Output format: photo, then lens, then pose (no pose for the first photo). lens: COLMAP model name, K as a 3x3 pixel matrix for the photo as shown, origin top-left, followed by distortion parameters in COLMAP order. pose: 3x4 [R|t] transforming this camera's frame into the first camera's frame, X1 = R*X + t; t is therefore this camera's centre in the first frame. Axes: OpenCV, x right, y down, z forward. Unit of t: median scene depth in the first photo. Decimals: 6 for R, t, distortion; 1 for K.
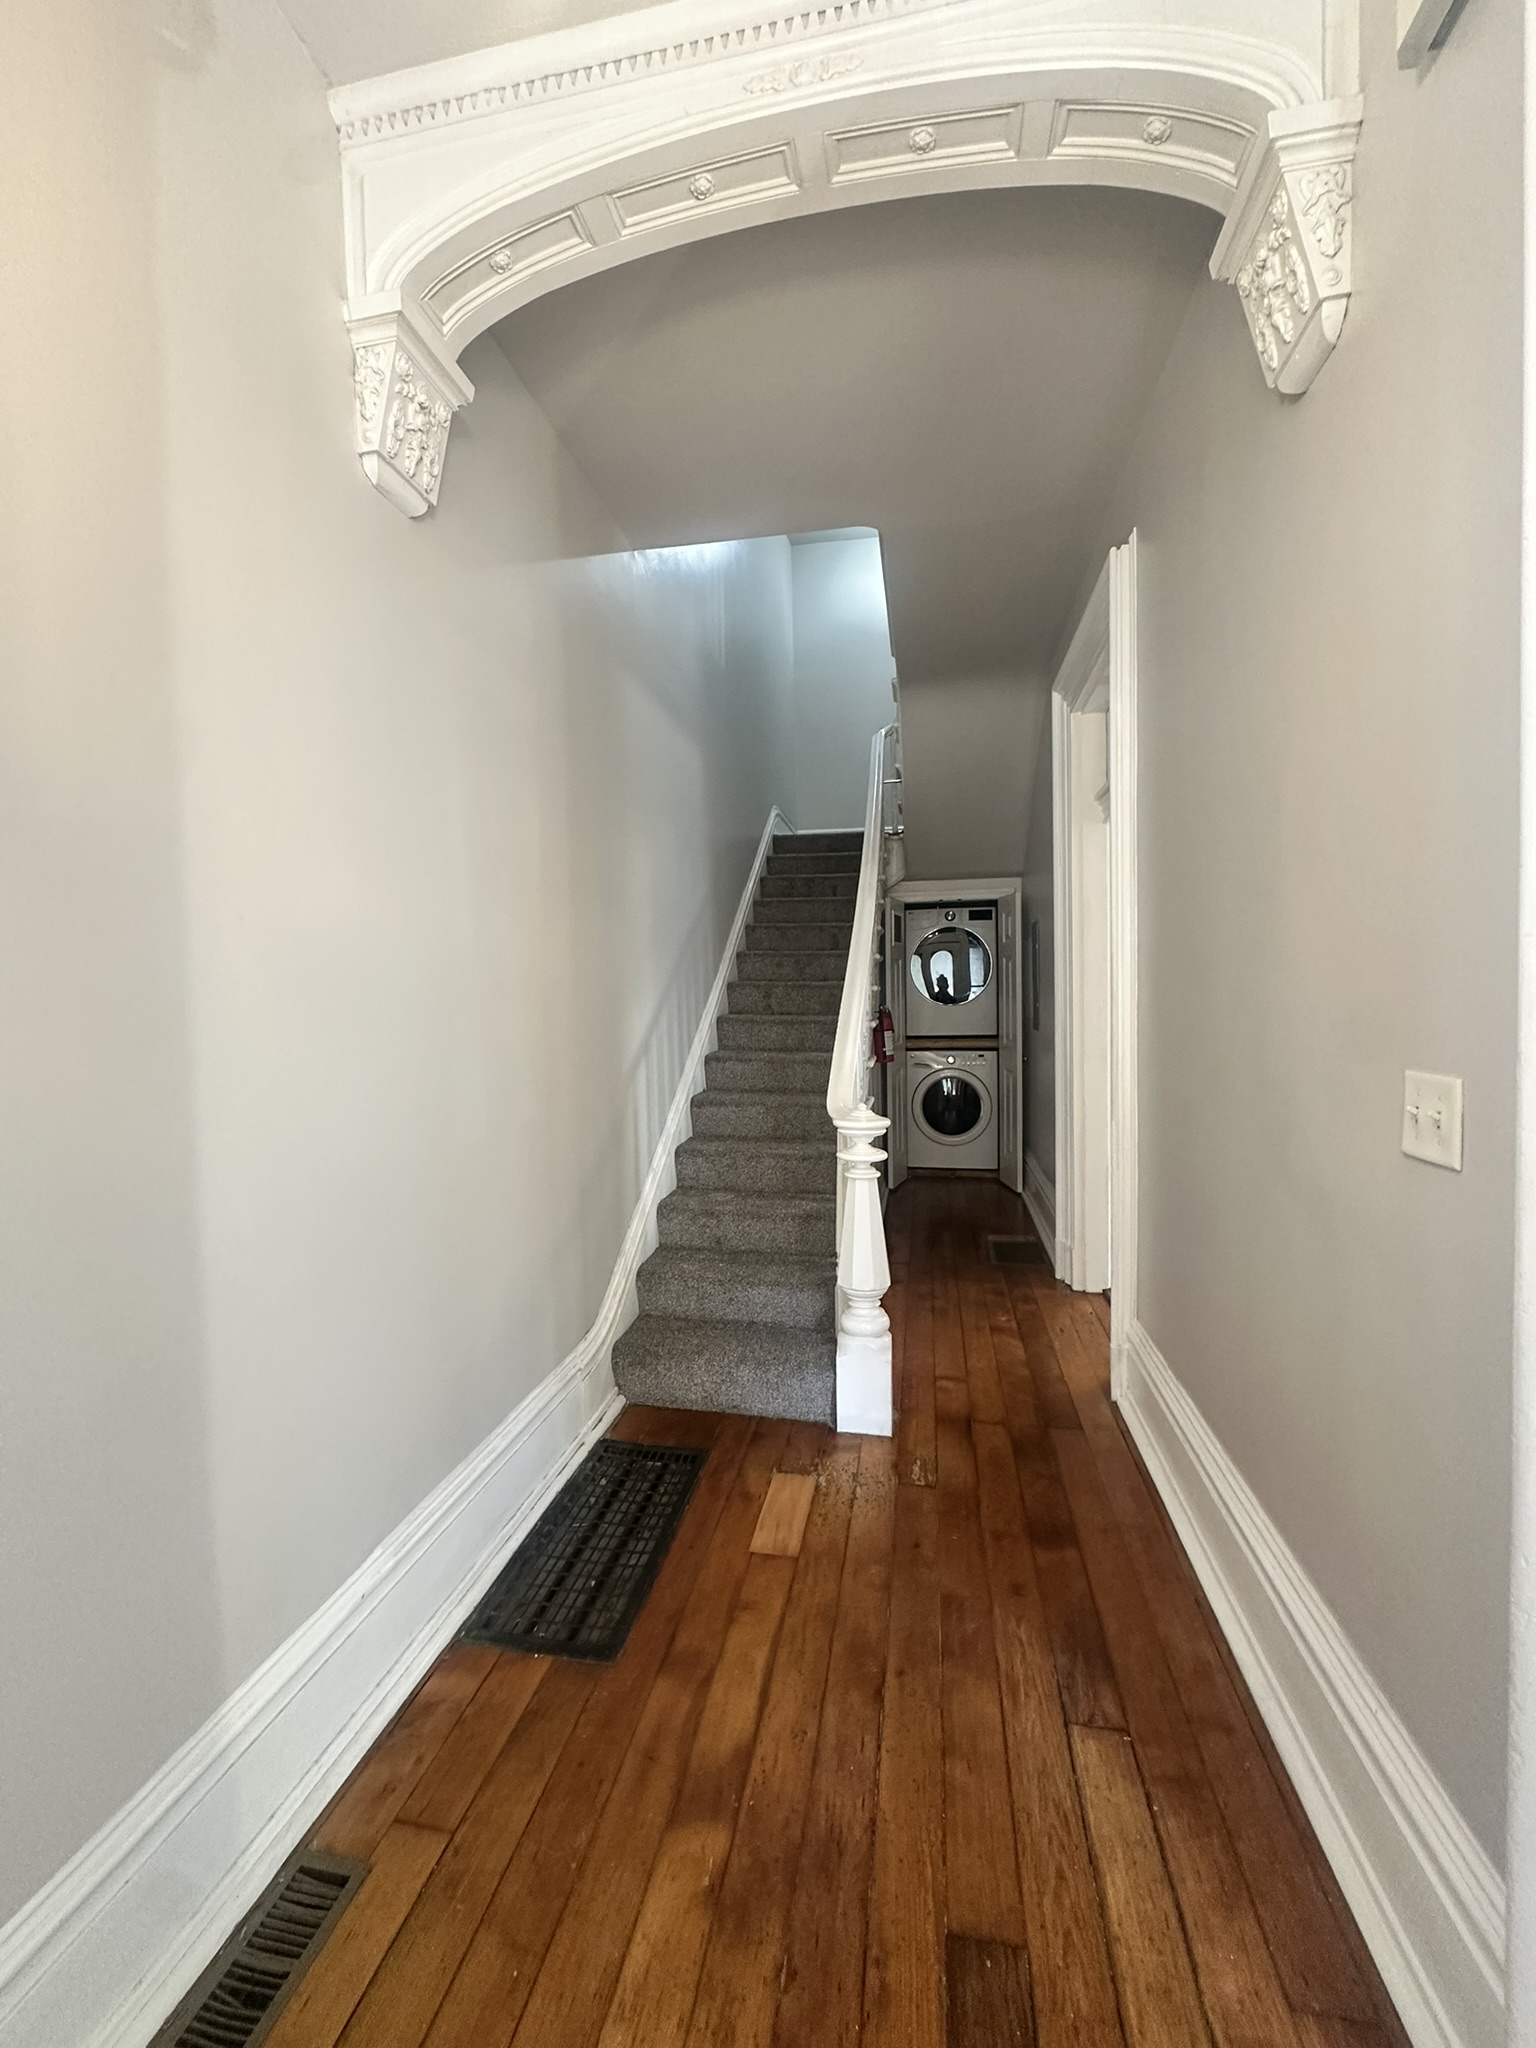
lens RADIAL K [[819.2, 0, 768.0], [0, 819.2, 1024.0], [0, 0, 1]] dist [0.000570, 0.000007]
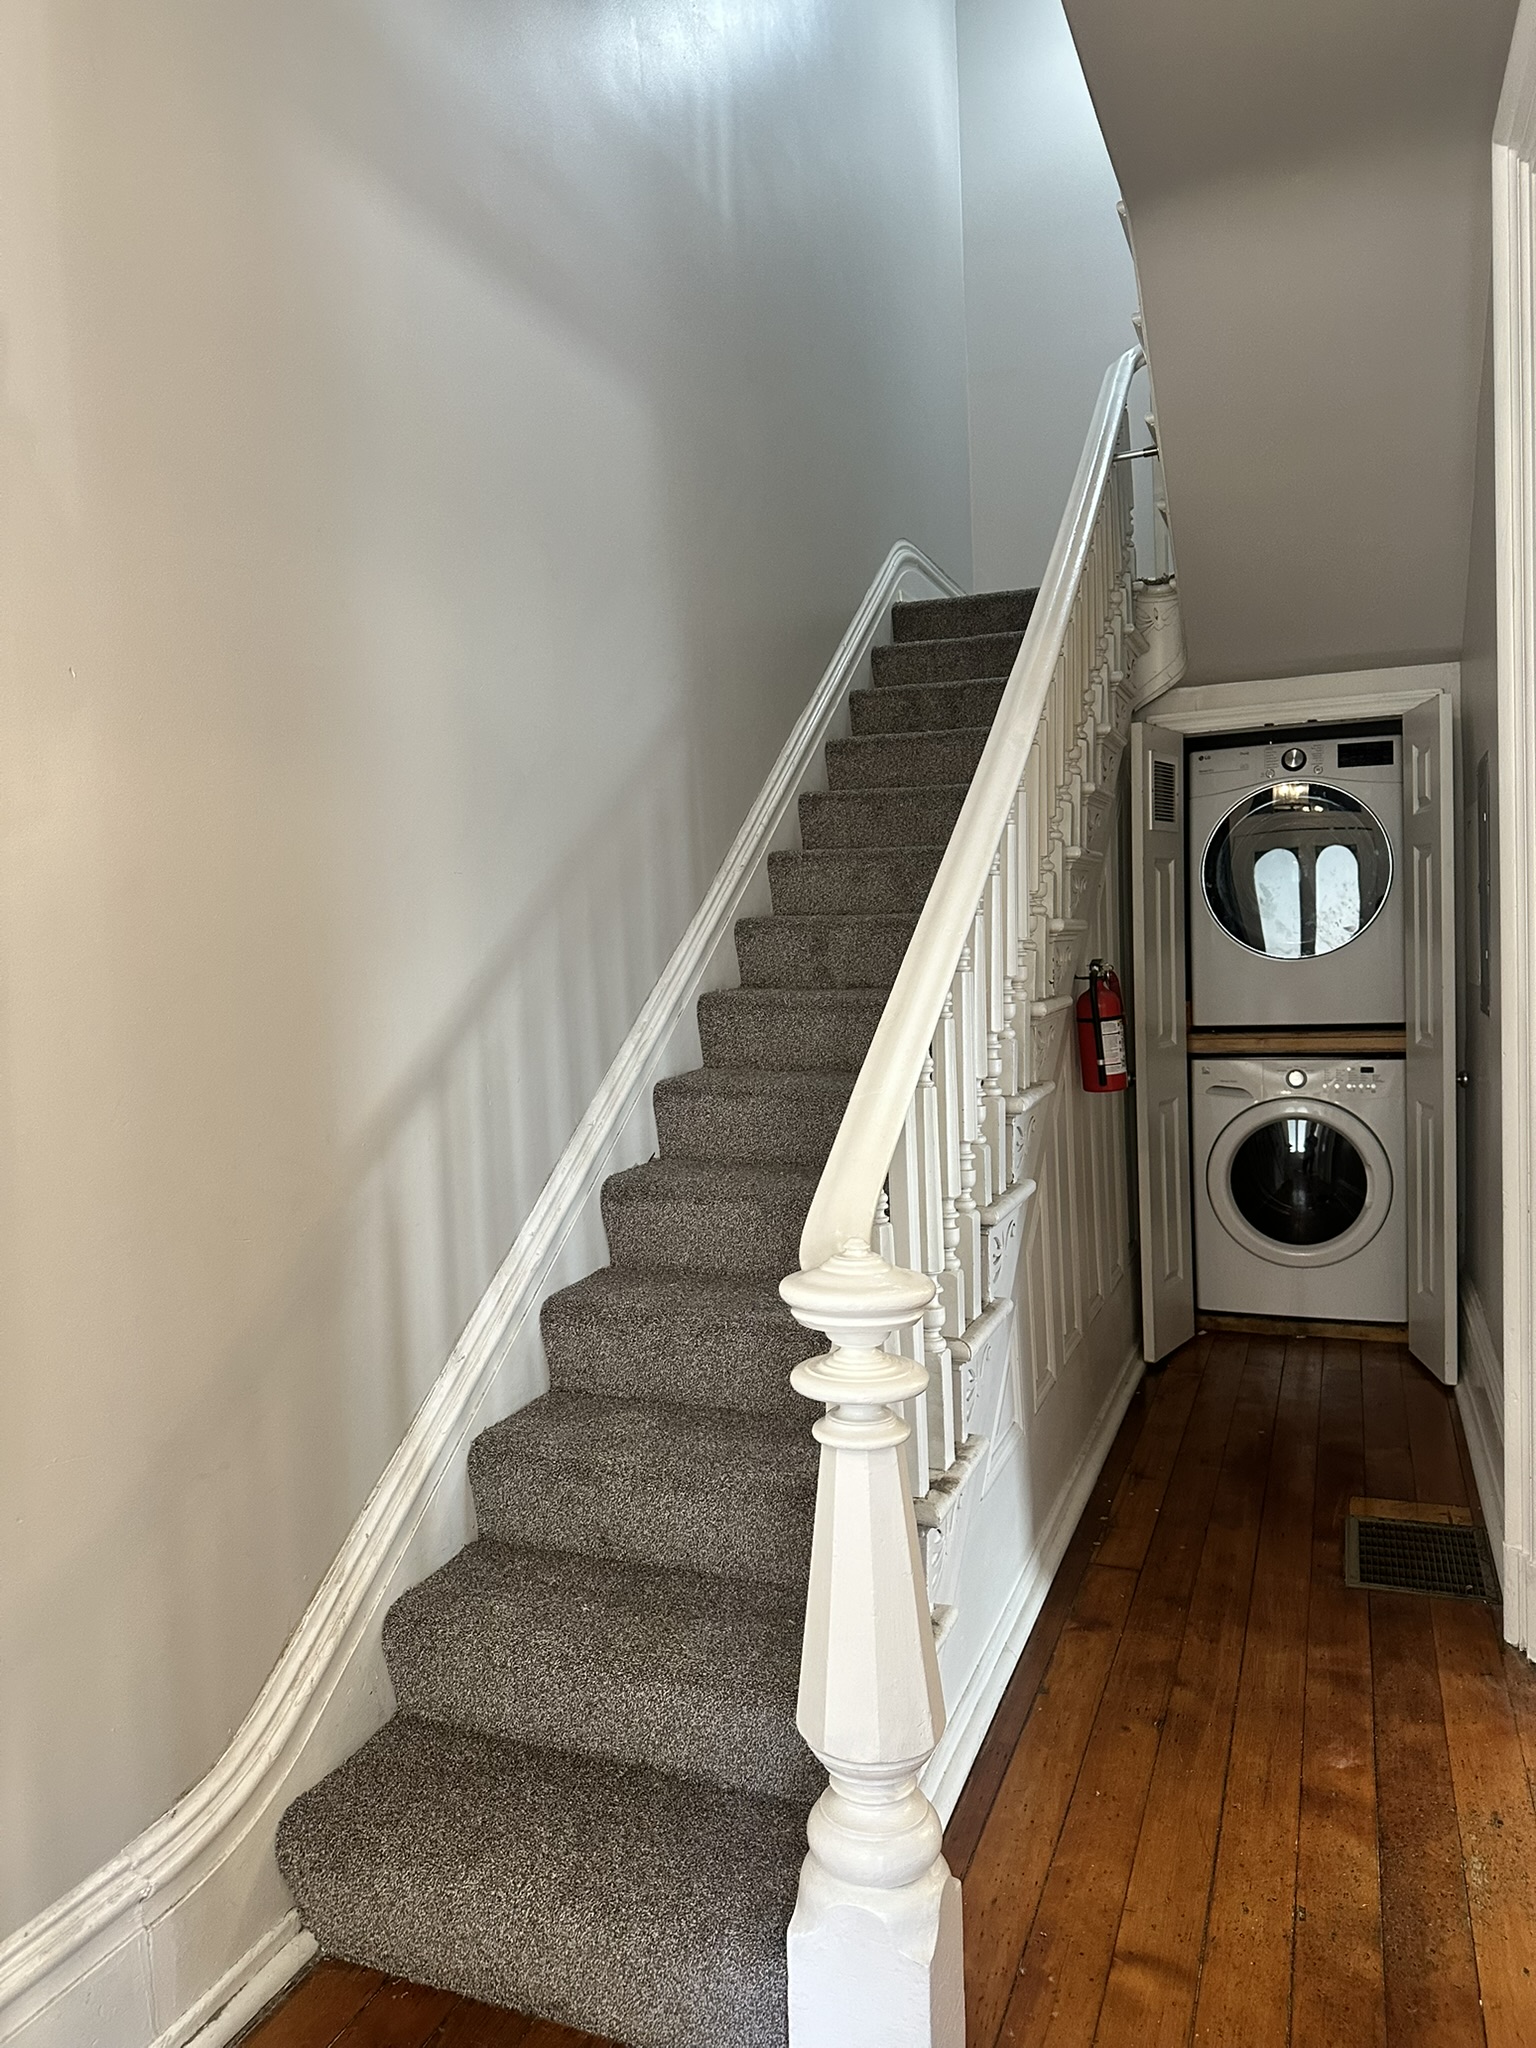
lens RADIAL K [[1432.6, 0, 768.0], [0, 1432.6, 1024.0], [0, 0, 1]] dist [0.030470, -0.033619]
pose [[0.981489, -0.005441, -0.191443, 0.141151], [0.009815, 0.999712, 0.021905, -0.010633], [0.191269, -0.023378, 0.981259, 0.260544]]
